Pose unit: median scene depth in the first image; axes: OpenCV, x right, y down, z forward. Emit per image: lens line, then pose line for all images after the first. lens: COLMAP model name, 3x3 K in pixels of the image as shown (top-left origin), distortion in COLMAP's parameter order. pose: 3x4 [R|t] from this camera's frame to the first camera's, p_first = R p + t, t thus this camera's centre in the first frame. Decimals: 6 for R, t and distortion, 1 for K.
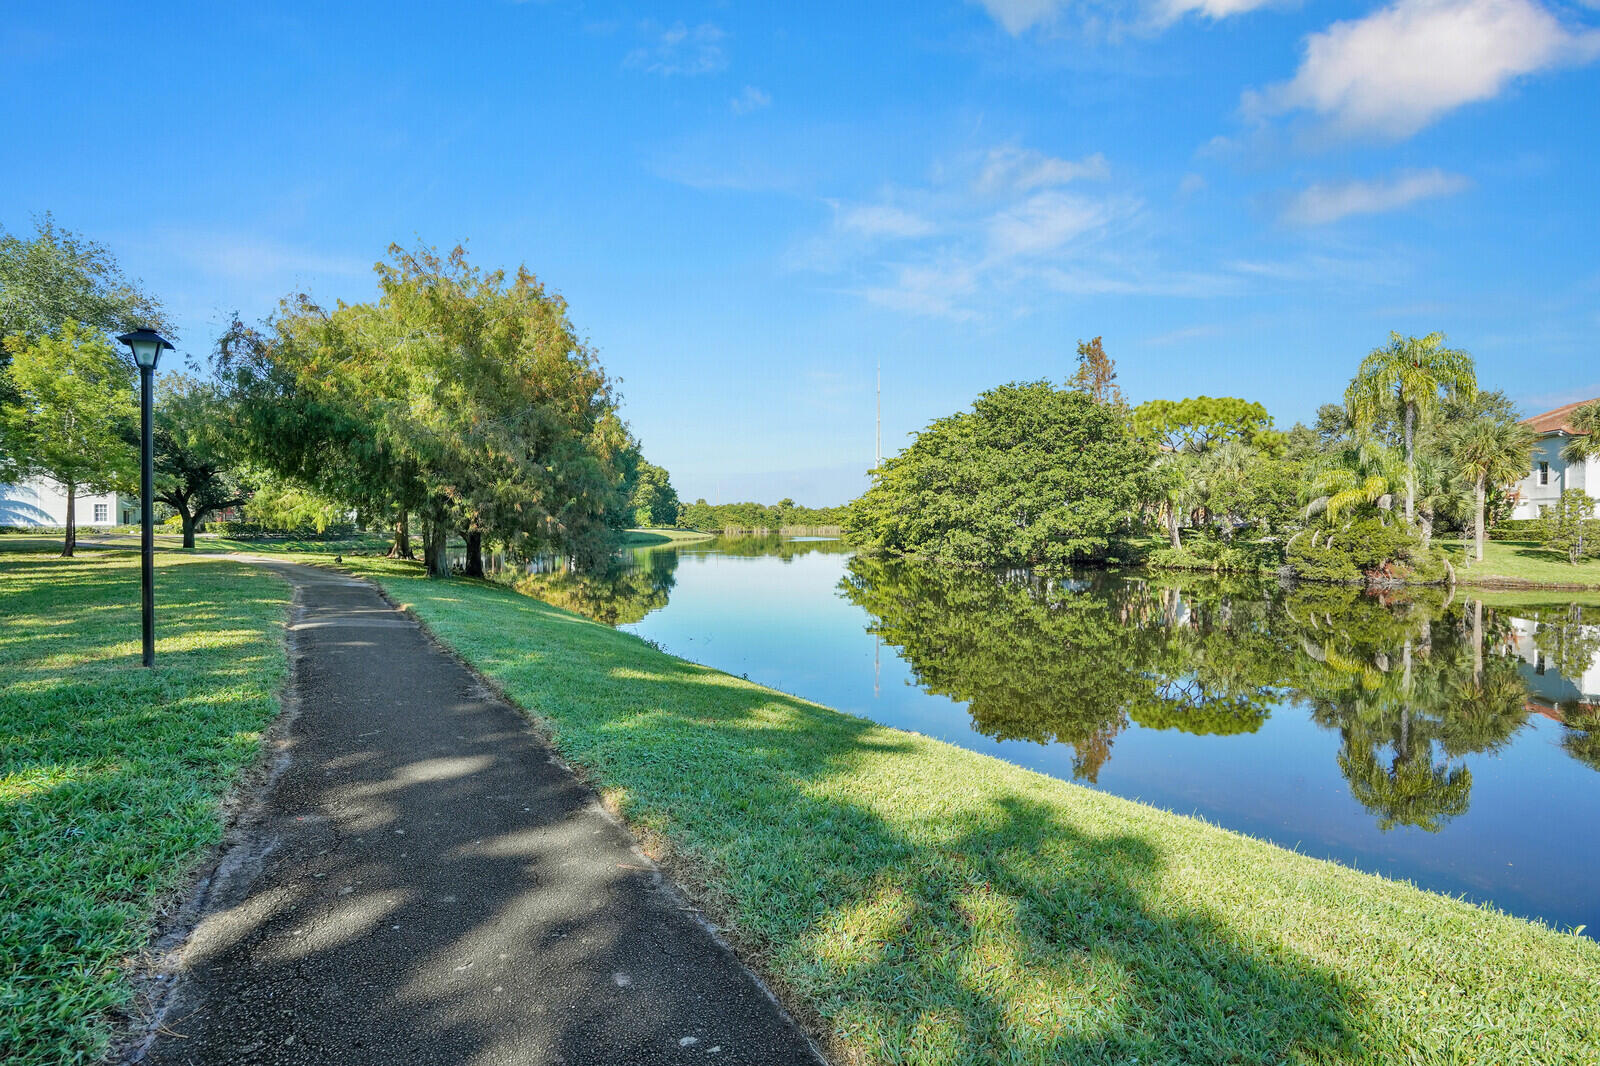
lens RADIAL K [[748.4, 0, 793.2], [0, 748.4, 528.4], [0, 0, 1]] dist [-0.045910, 0.019411]
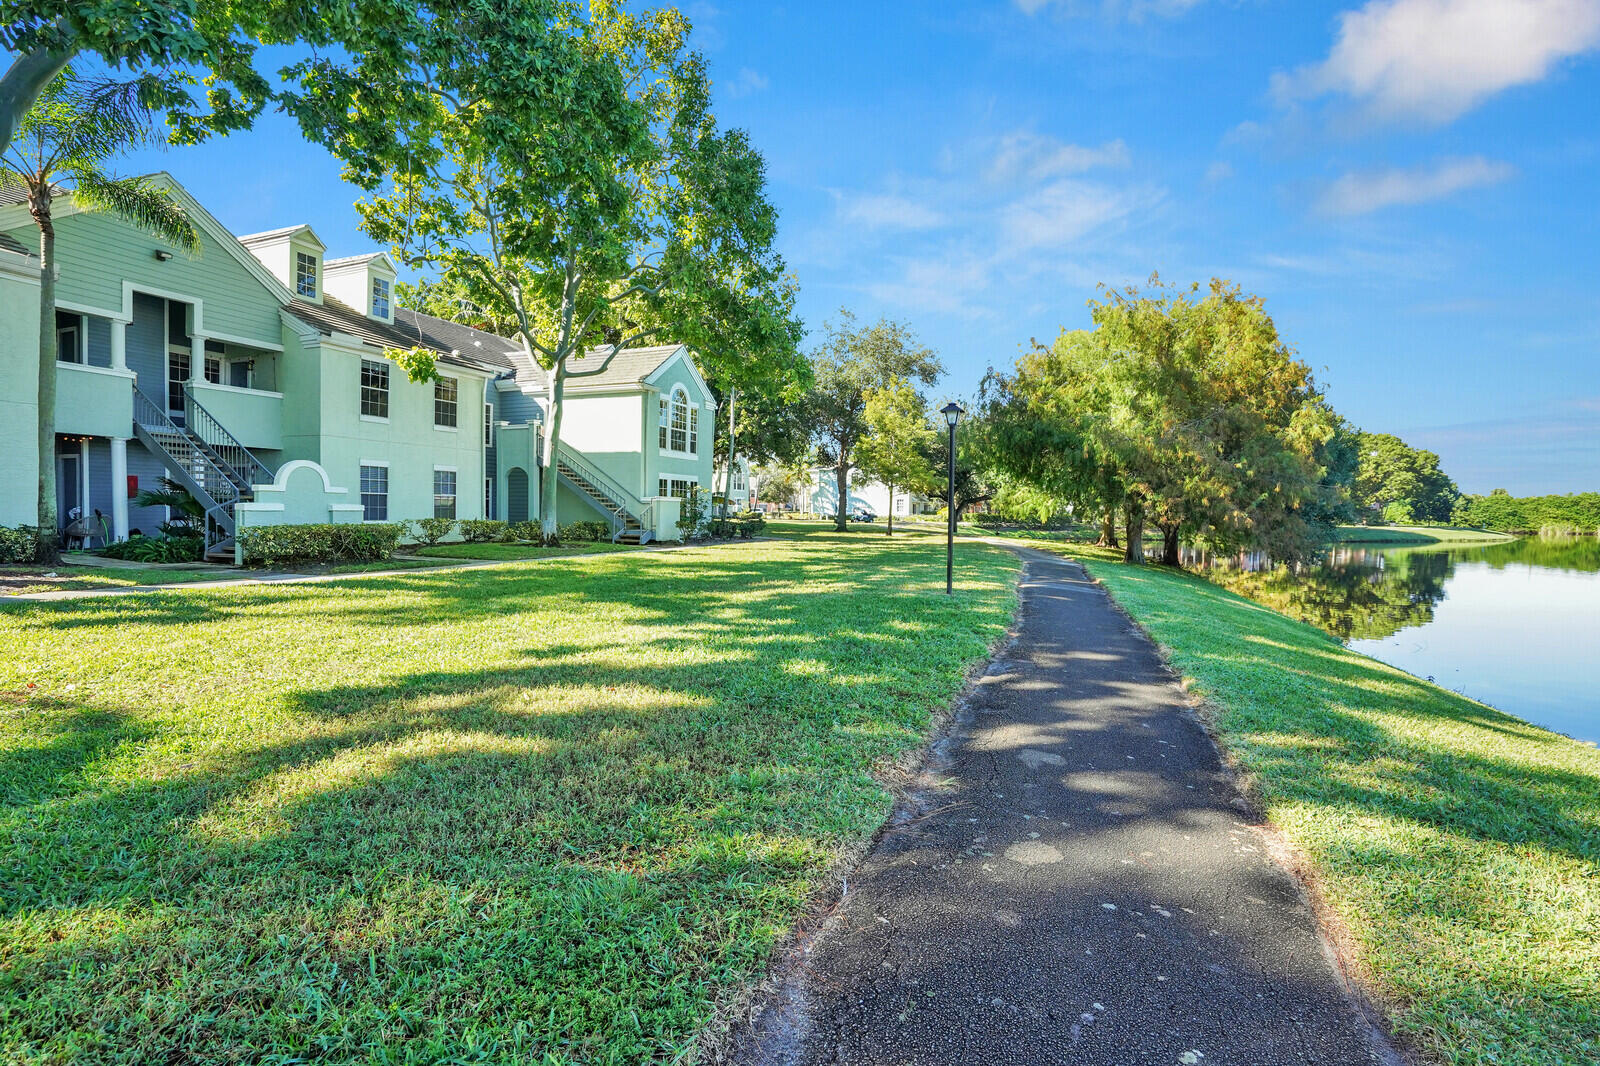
lens RADIAL K [[748.4, 0, 793.2], [0, 748.4, 528.4], [0, 0, 1]] dist [-0.045910, 0.019411]
pose [[0.623411, 0.024433, -0.781512, 0.088300], [-0.017194, 0.999698, 0.017539, 0.001350], [0.781705, 0.002503, 0.623643, -0.128267]]
